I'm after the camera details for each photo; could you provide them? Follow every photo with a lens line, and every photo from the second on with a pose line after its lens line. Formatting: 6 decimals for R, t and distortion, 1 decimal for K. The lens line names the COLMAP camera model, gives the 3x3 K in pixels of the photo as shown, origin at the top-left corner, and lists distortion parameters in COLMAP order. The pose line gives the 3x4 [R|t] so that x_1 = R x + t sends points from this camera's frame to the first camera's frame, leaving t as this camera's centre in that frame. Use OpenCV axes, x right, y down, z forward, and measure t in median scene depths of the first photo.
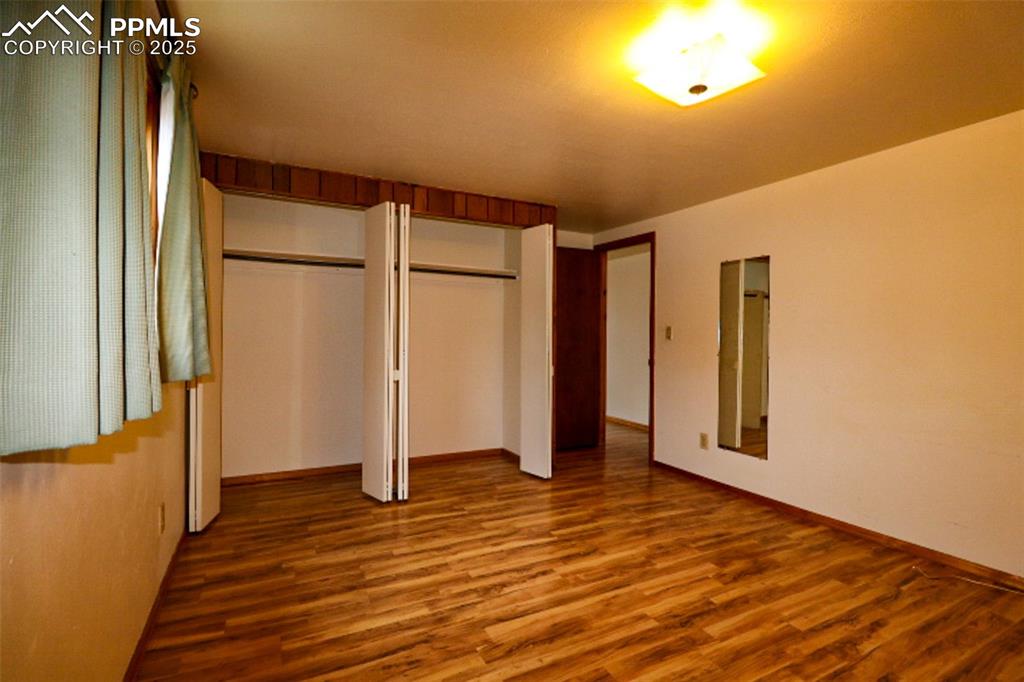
lens RADIAL K [[482.7, 0, 515.0], [0, 482.7, 338.6], [0, 0, 1]] dist [0.001196, -0.011134]
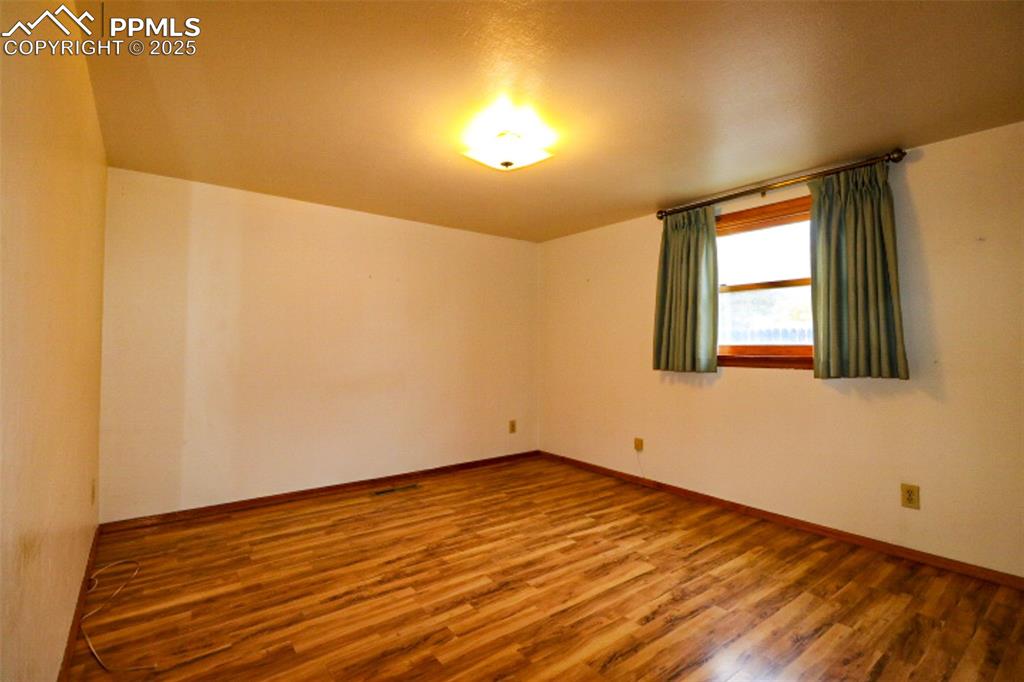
lens RADIAL K [[482.7, 0, 515.0], [0, 482.7, 338.6], [0, 0, 1]] dist [0.001196, -0.011134]
pose [[-0.983942, -0.021078, -0.177240, 0.521020], [-0.019063, 0.999733, -0.013064, -0.004722], [0.177468, -0.009476, -0.984081, 2.059526]]
